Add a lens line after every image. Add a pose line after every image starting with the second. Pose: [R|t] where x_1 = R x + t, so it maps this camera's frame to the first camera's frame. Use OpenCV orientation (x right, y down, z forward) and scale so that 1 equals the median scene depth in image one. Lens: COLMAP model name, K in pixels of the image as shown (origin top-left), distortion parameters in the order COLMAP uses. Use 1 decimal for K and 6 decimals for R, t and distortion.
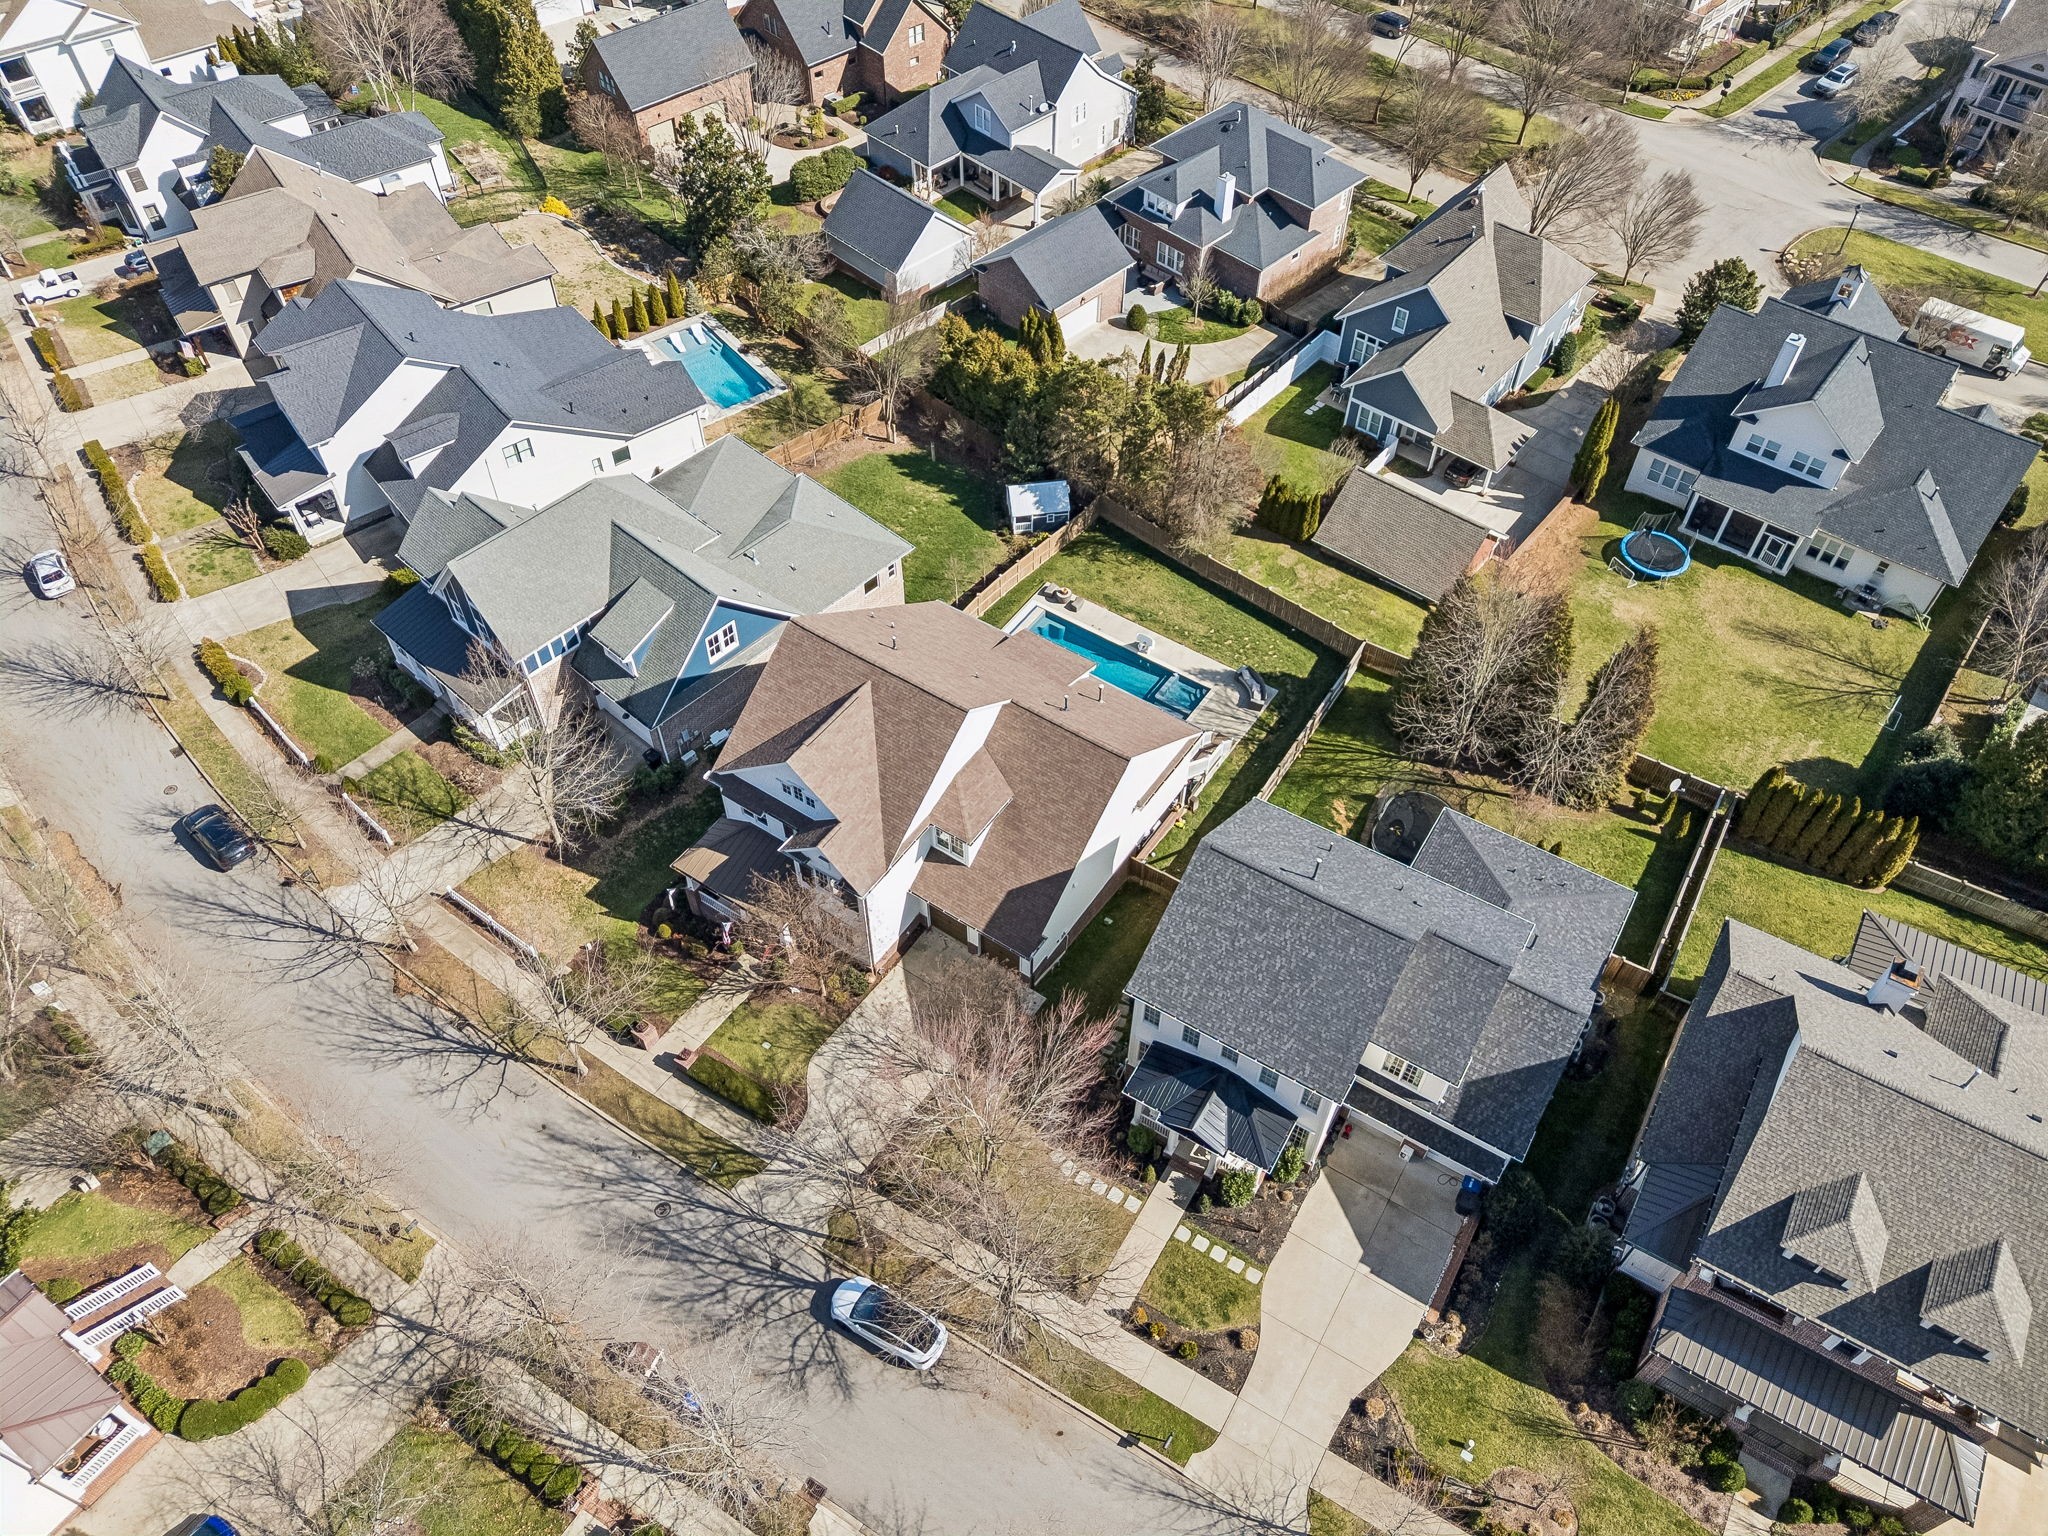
lens RADIAL K [[1506.2, 0, 1025.0], [0, 1506.2, 778.2], [0, 0, 1]] dist [0.072098, -0.058134]
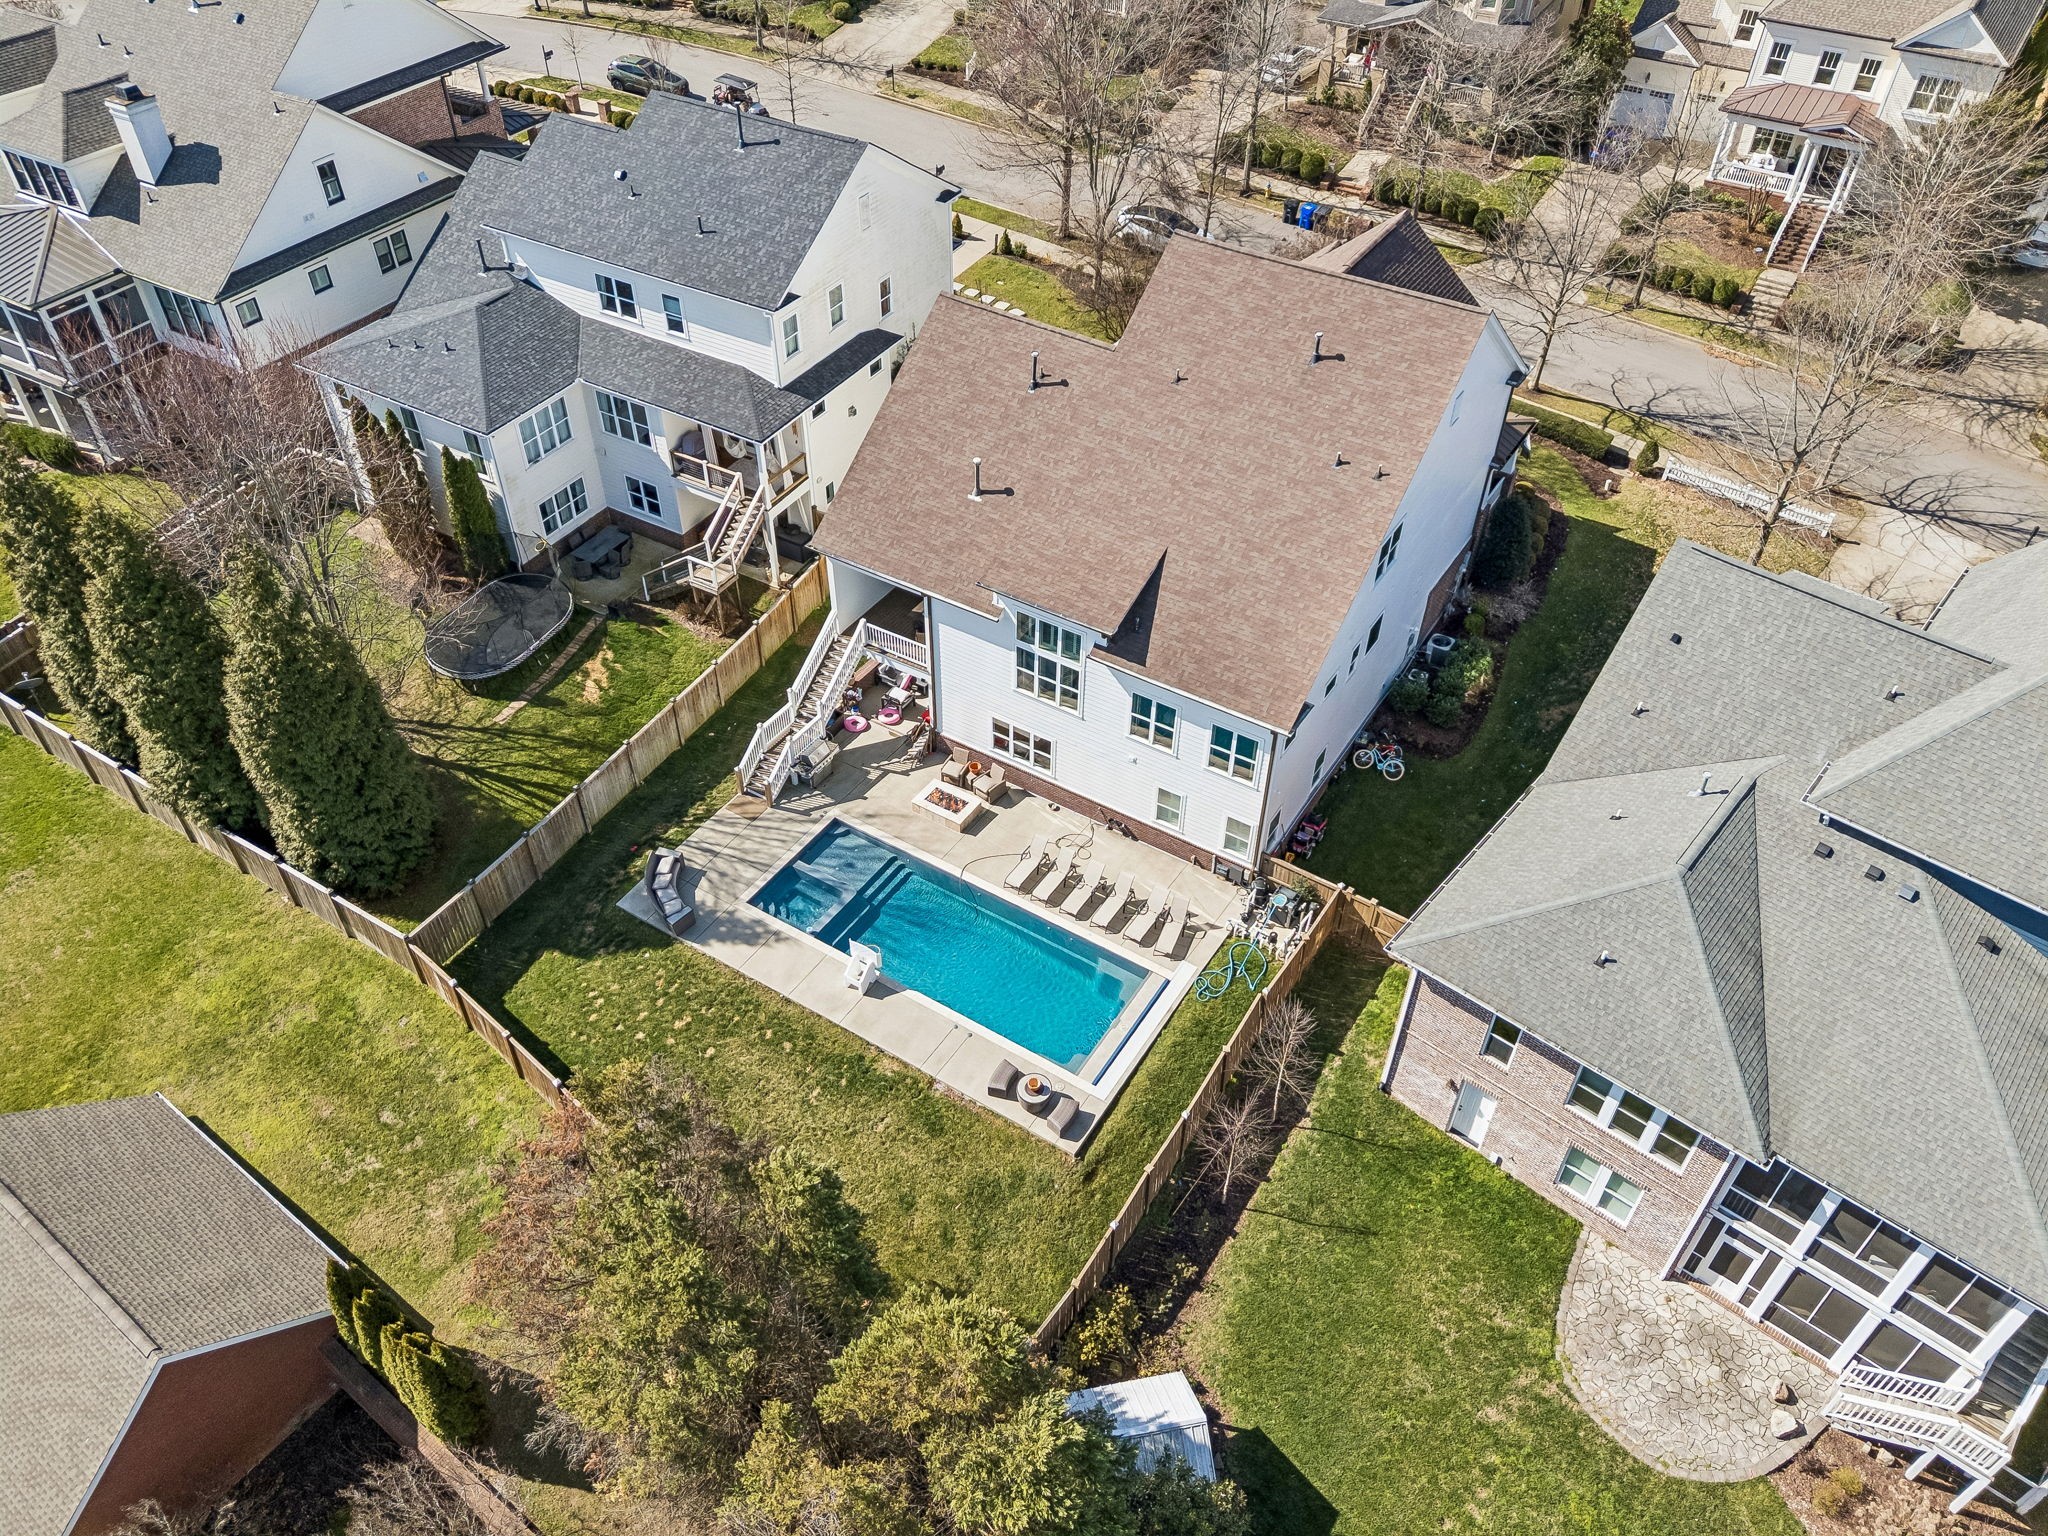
lens RADIAL K [[1506.2, 0, 1031.5], [0, 1506.2, 769.6], [0, 0, 1]] dist [0.072098, -0.058134]
pose [[-0.999033, 0.003858, -0.043807, 0.050913], [-0.043958, -0.058281, 0.997332, -0.623863], [0.001294, 0.998293, 0.058394, 0.988850]]
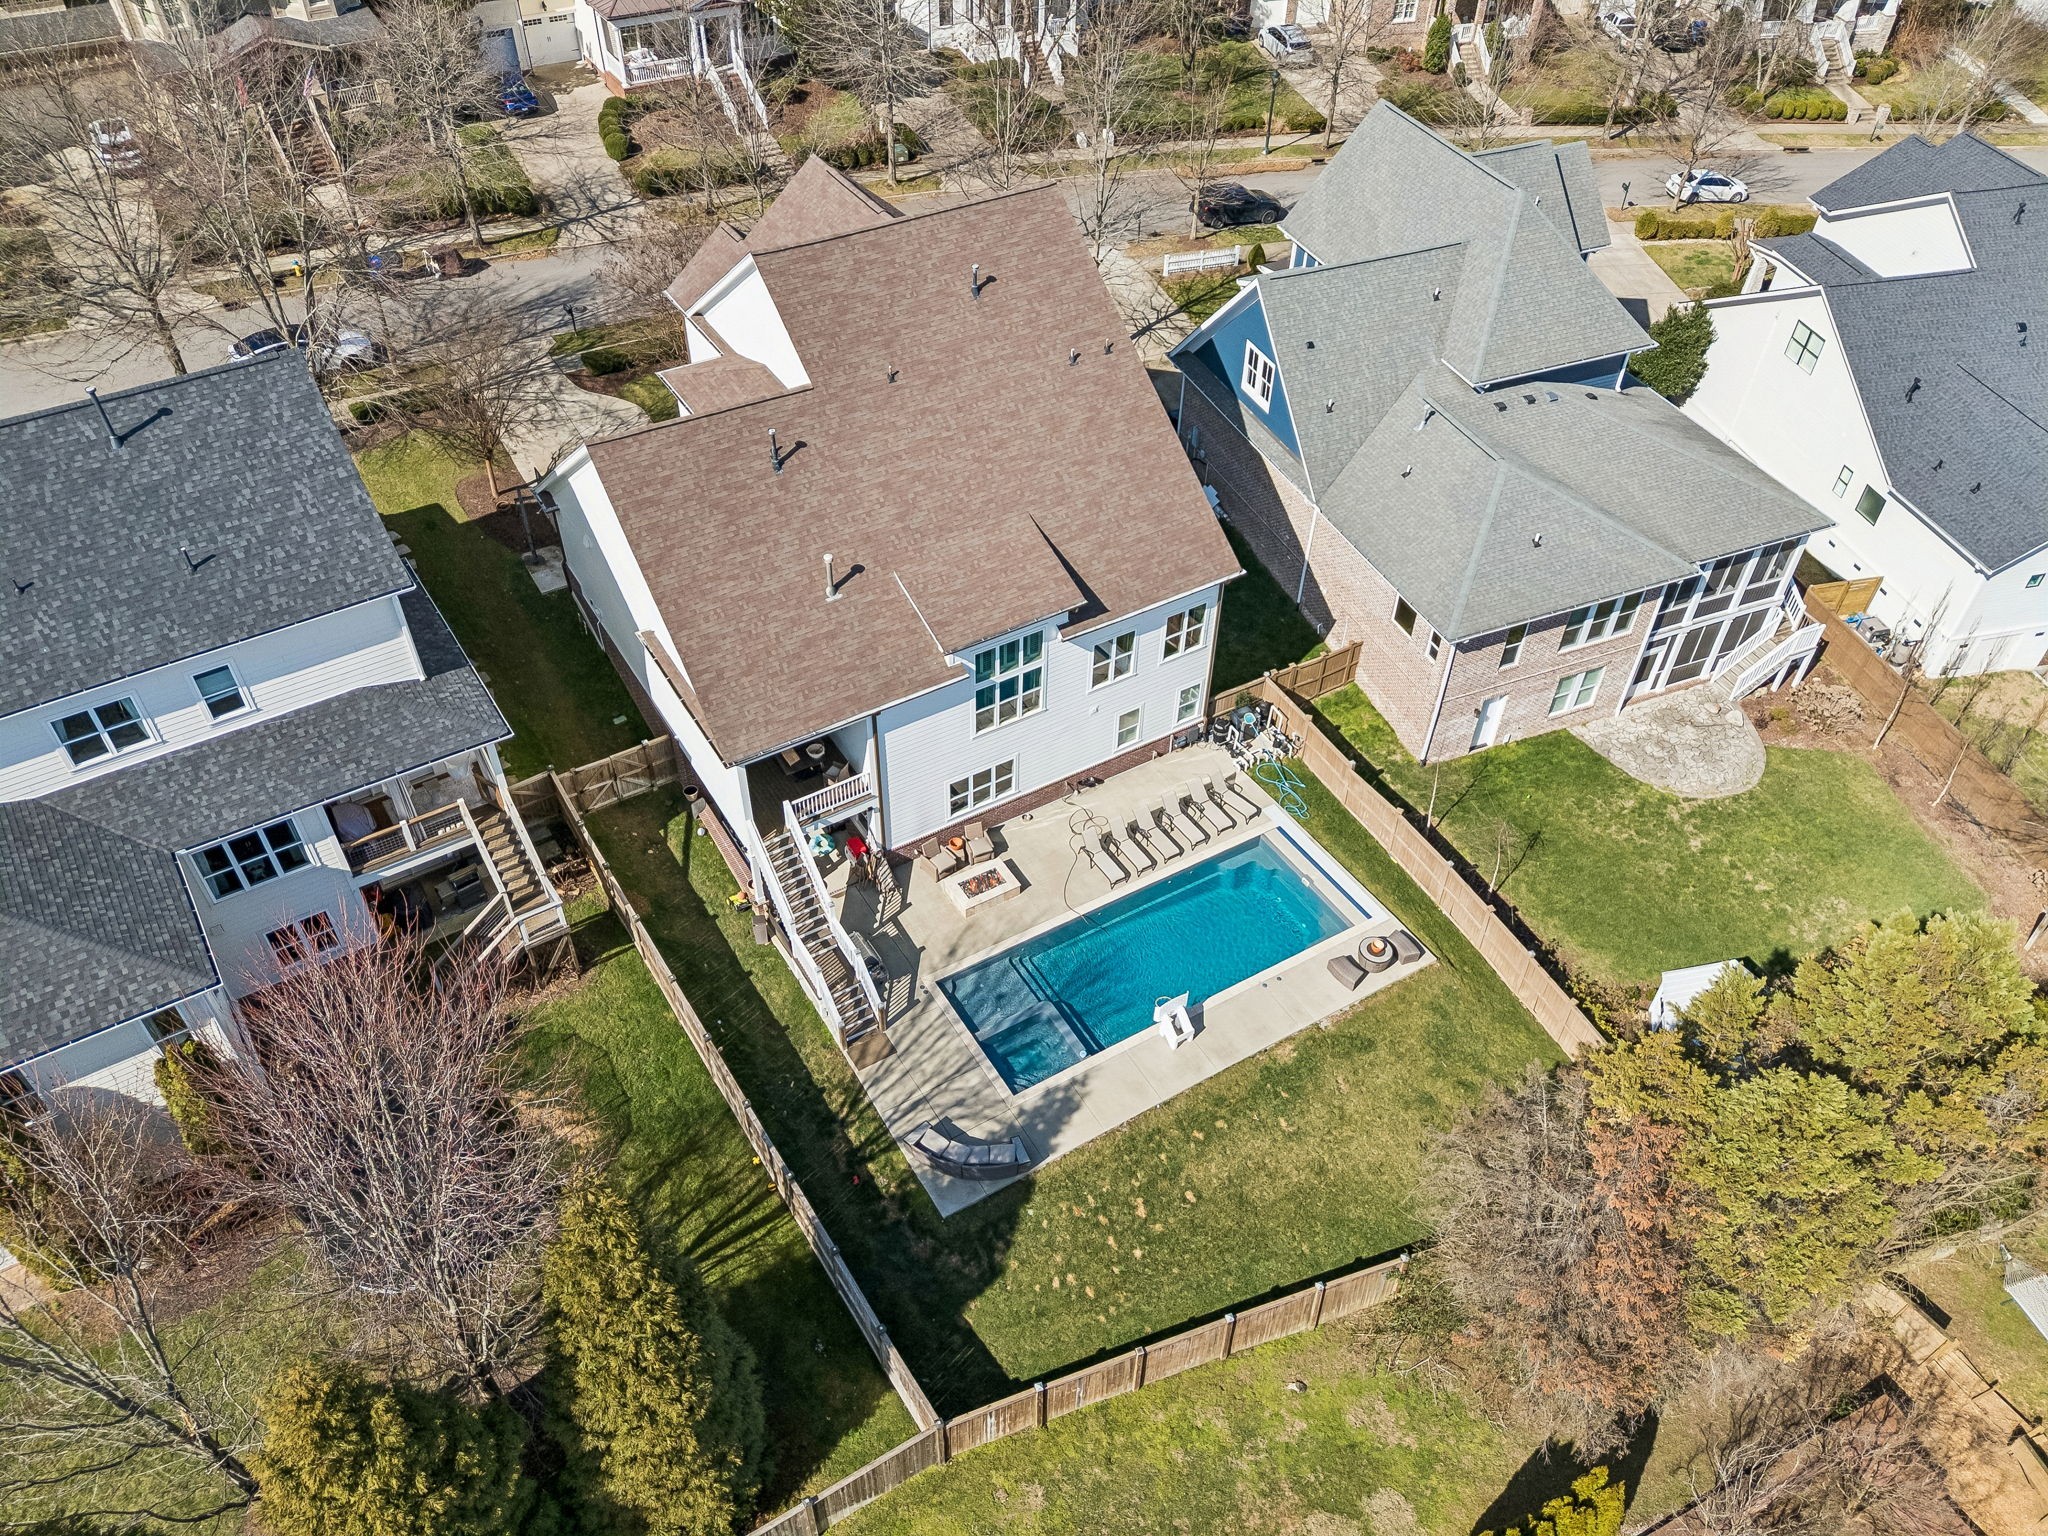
lens RADIAL K [[1506.2, 0, 1035.0], [0, 1506.2, 766.1], [0, 0, 1]] dist [0.072098, -0.058134]
pose [[-0.416725, 0.612218, -0.671960, 0.392589], [-0.716478, 0.233734, 0.657288, -0.413825], [0.559463, 0.755353, 0.341238, 0.827523]]
